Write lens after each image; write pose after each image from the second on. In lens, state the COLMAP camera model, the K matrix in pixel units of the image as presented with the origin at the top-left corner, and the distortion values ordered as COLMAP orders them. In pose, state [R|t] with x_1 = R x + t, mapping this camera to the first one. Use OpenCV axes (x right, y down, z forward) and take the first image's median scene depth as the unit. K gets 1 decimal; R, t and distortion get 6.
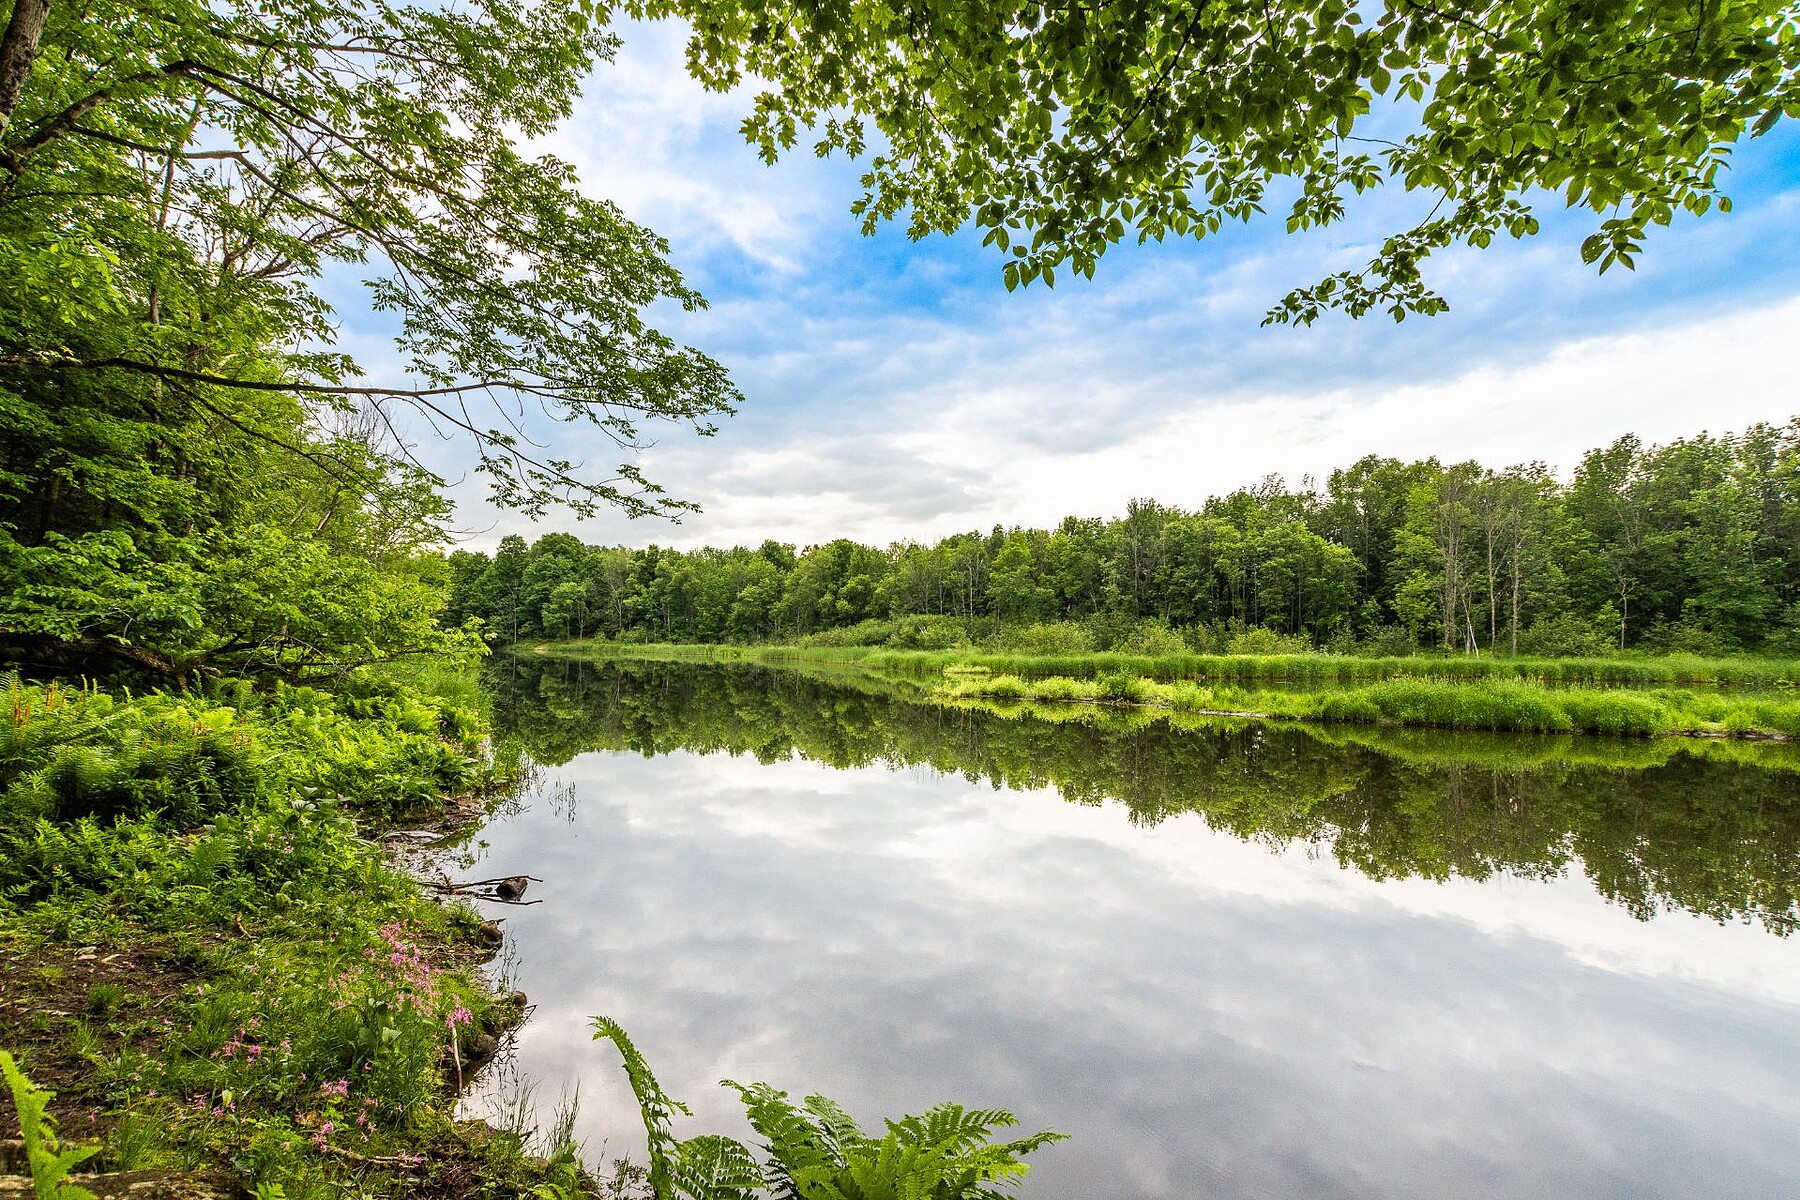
lens RADIAL K [[778.2, 0, 912.6], [0, 778.2, 605.3], [0, 0, 1]] dist [-0.002656, -0.000227]
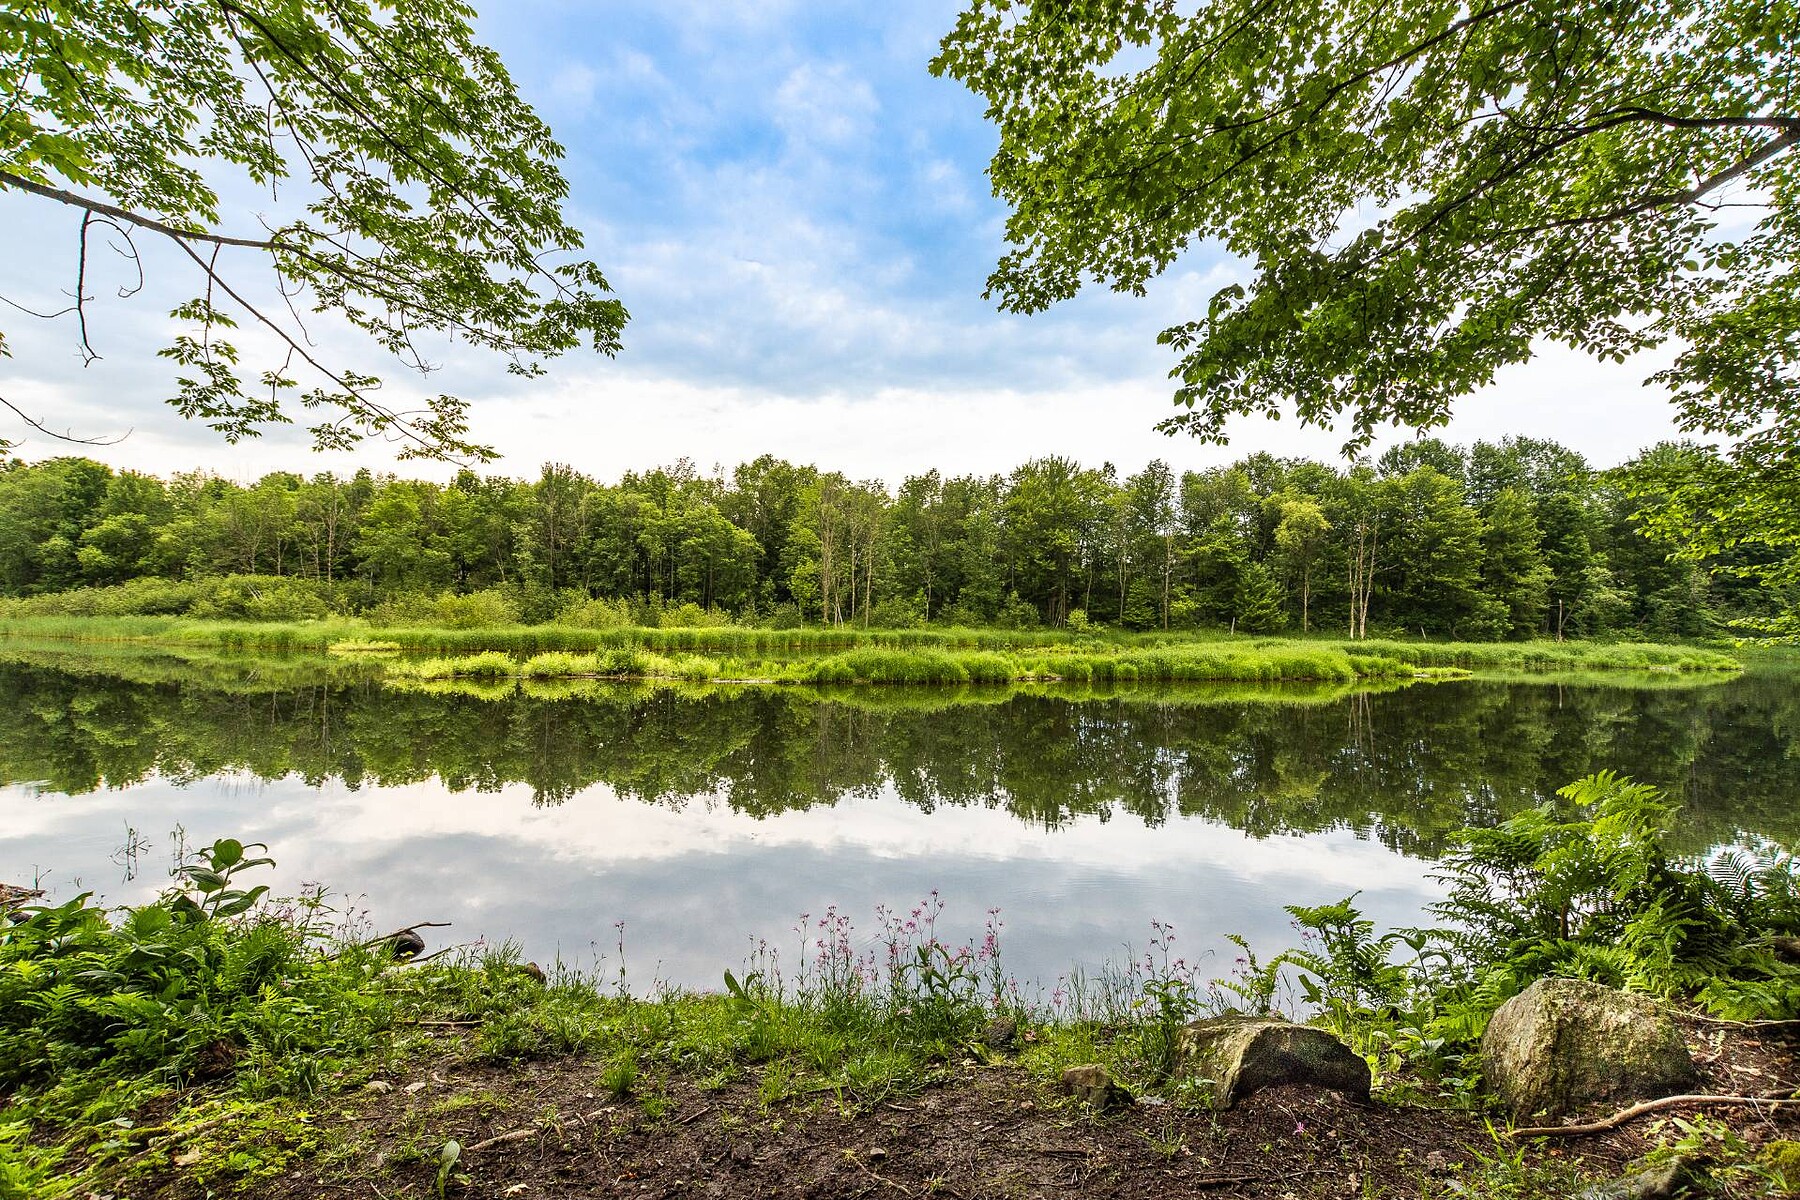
lens RADIAL K [[778.2, 0, 912.6], [0, 778.2, 605.3], [0, 0, 1]] dist [-0.002656, -0.000227]
pose [[0.720455, 0.017979, 0.693269, -0.057017], [-0.043066, 0.998894, 0.018849, -0.000363], [-0.692163, -0.043436, 0.720433, 0.009505]]
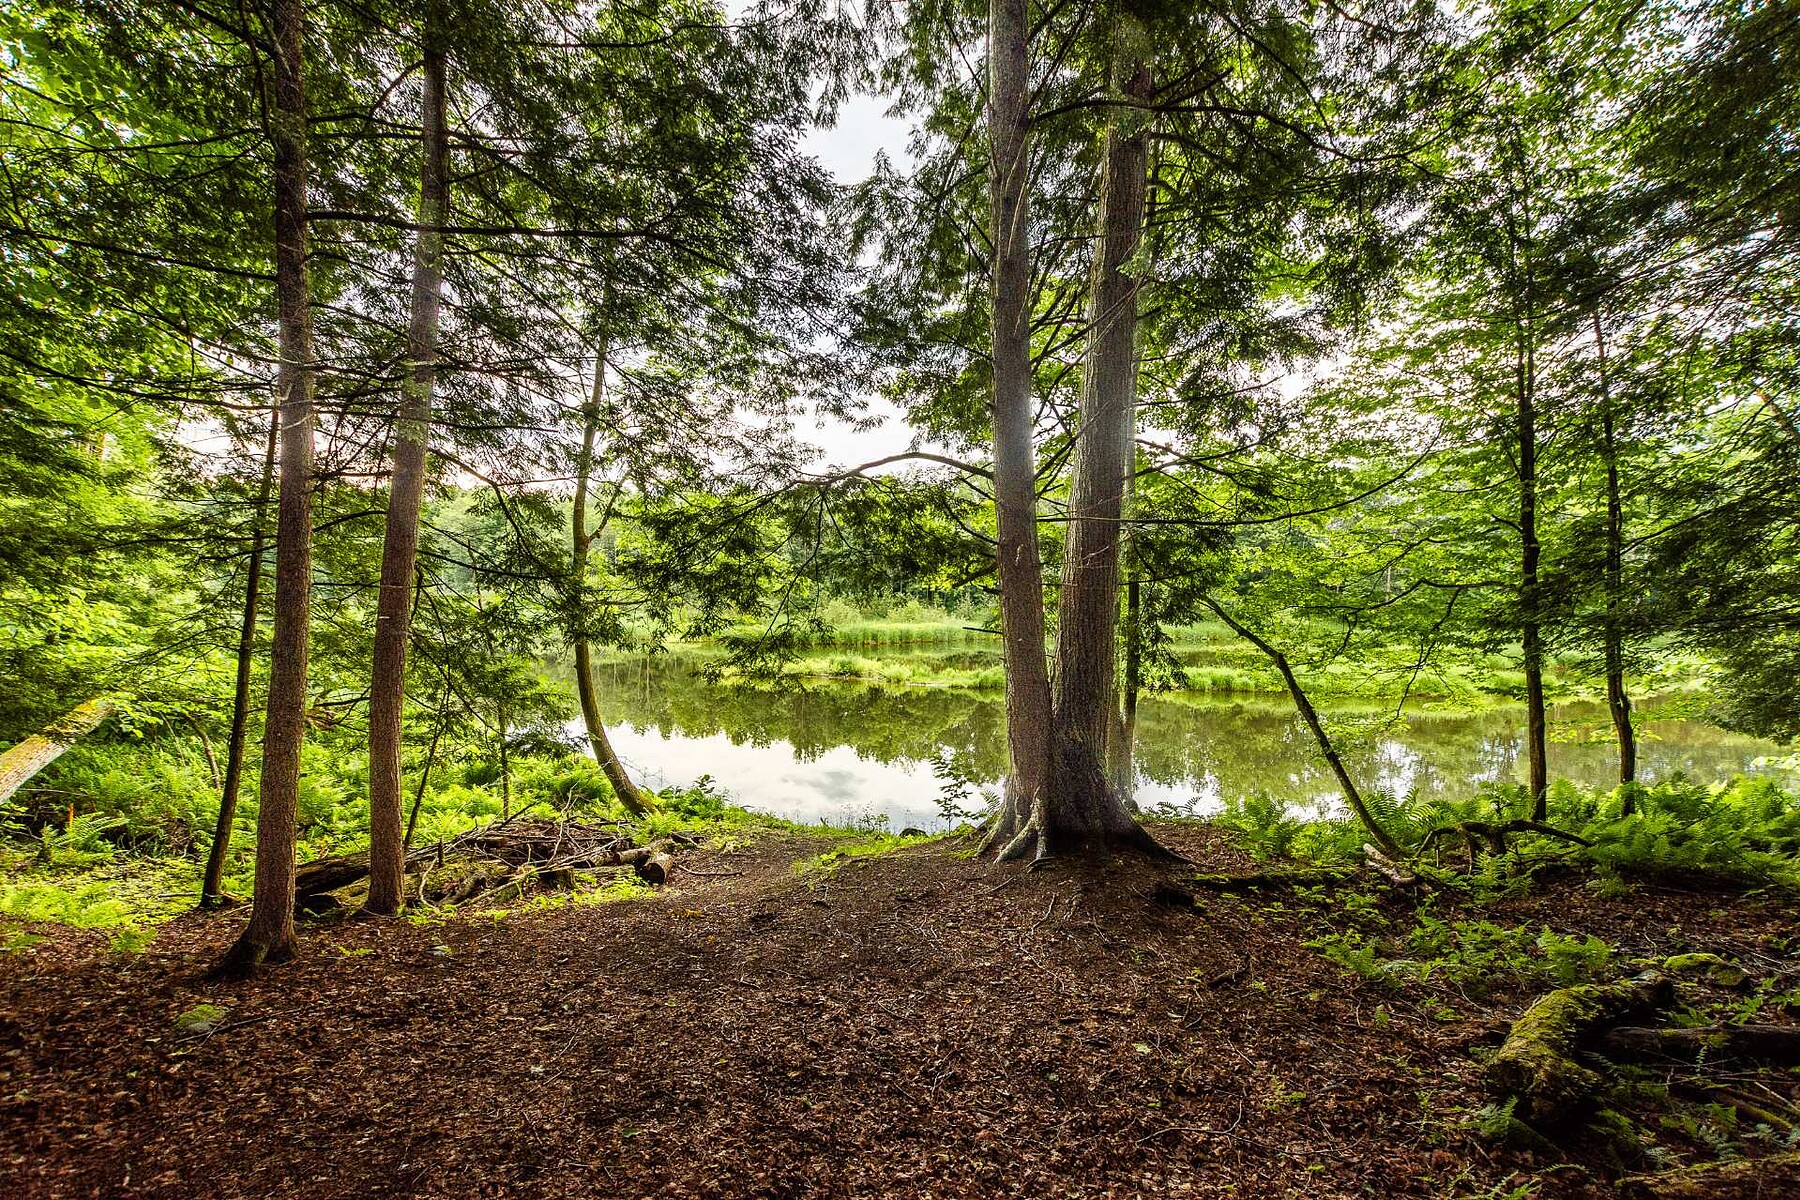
lens RADIAL K [[778.2, 0, 912.6], [0, 778.2, 605.3], [0, 0, 1]] dist [-0.002656, -0.000227]
pose [[0.894820, -0.001032, 0.446426, -0.091616], [-0.031903, 0.997293, 0.066252, -0.036218], [-0.445285, -0.073526, 0.892365, -0.108297]]
